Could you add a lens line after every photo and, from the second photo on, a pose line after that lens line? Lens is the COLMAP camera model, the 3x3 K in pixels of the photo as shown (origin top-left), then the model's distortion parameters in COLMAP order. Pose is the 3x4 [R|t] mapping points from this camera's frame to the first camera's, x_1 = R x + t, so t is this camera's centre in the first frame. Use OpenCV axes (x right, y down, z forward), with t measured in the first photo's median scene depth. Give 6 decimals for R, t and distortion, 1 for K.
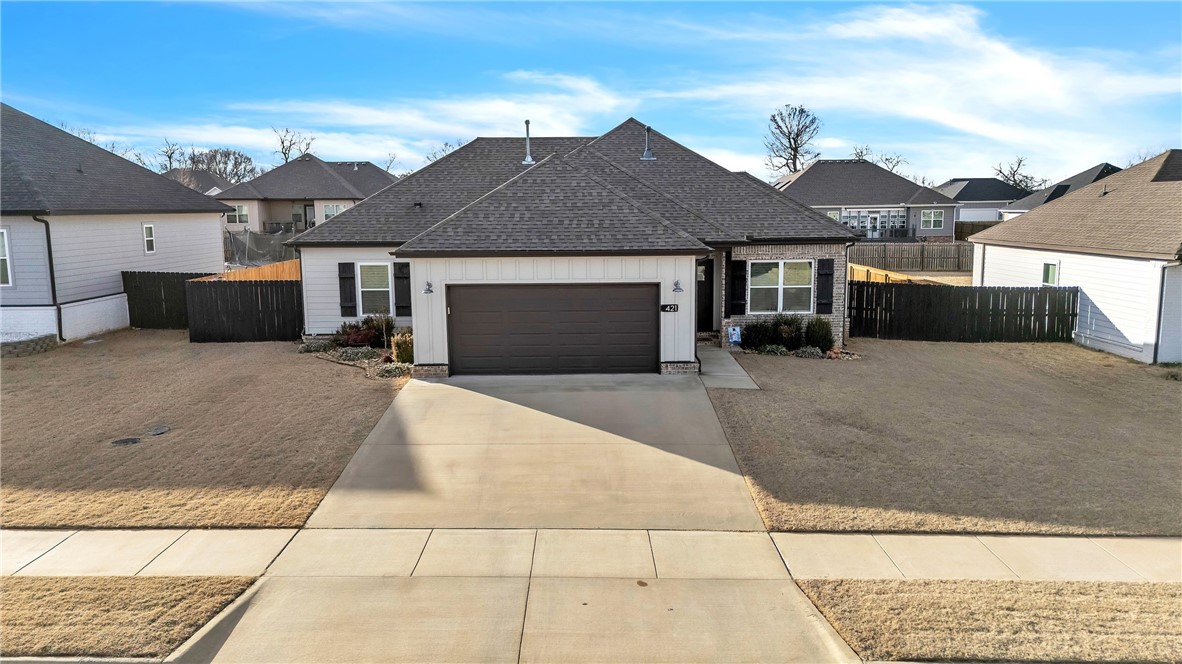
lens RADIAL K [[874.6, 0, 591.0], [0, 874.6, 332.0], [0, 0, 1]] dist [0.073158, -0.064402]
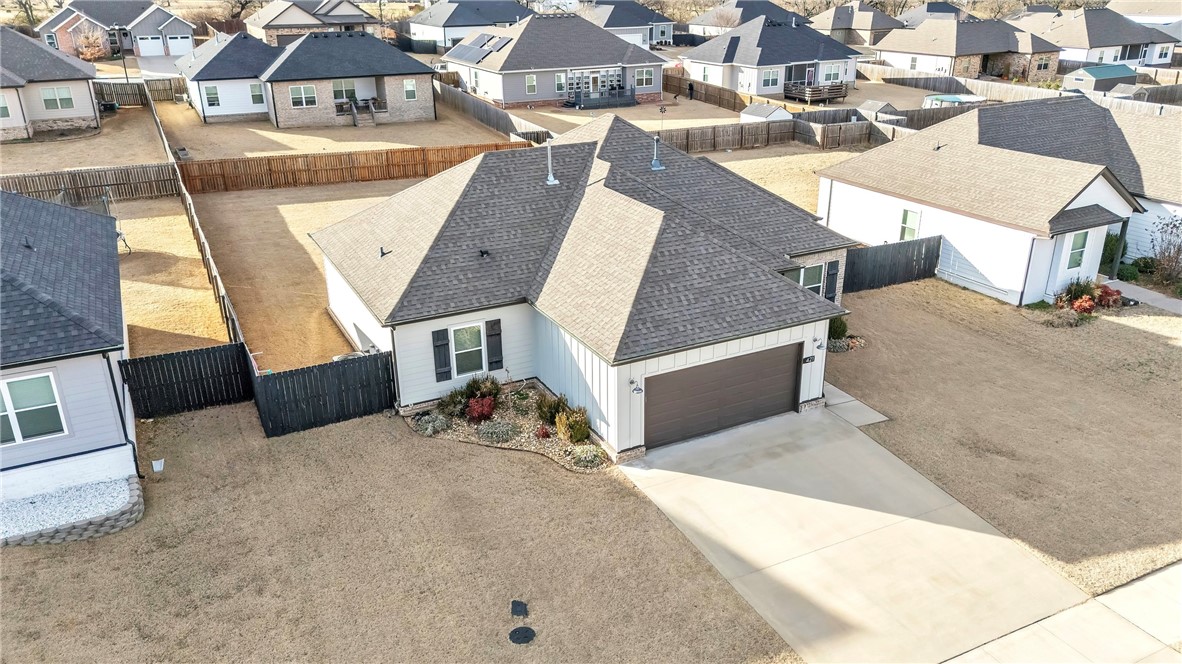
lens RADIAL K [[874.6, 0, 591.0], [0, 874.6, 332.0], [0, 0, 1]] dist [0.073158, -0.064402]
pose [[0.890748, -0.171197, 0.421023, -0.546683], [0.066367, 0.965411, 0.252145, -0.314550], [-0.449627, -0.196655, 0.871299, 0.088651]]
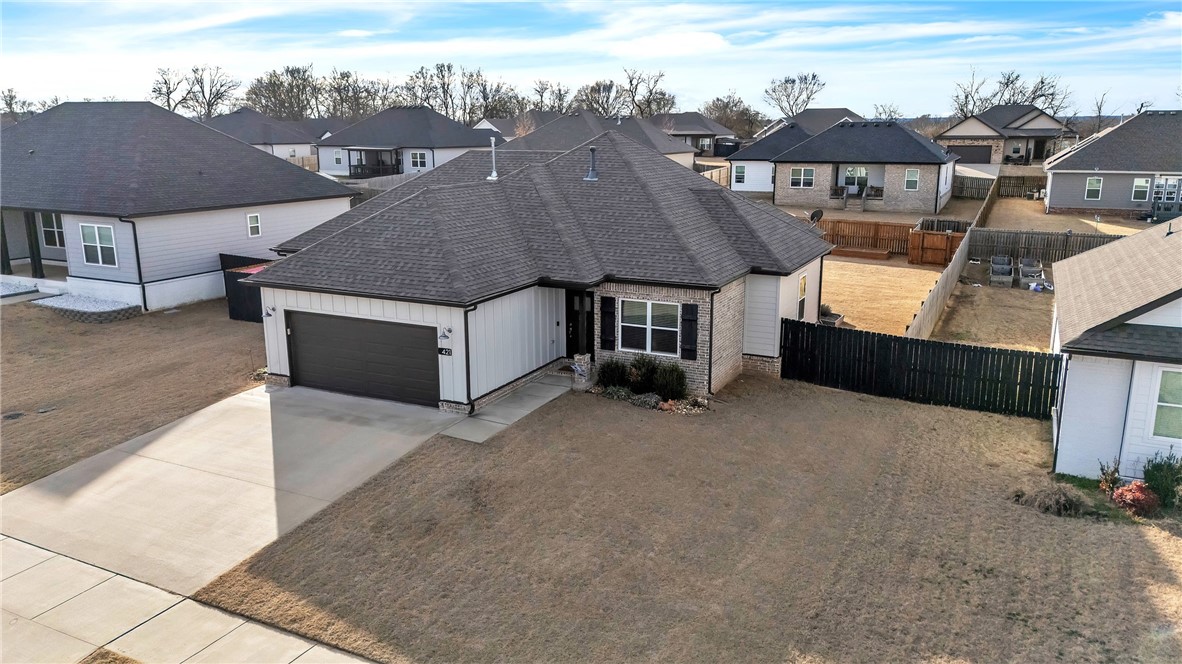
lens RADIAL K [[874.6, 0, 591.0], [0, 874.6, 332.0], [0, 0, 1]] dist [0.073158, -0.064402]
pose [[0.895839, 0.109201, -0.430752, 0.585186], [-0.070246, 0.991948, 0.105379, -0.145999], [0.438791, -0.064144, 0.896297, 0.096725]]
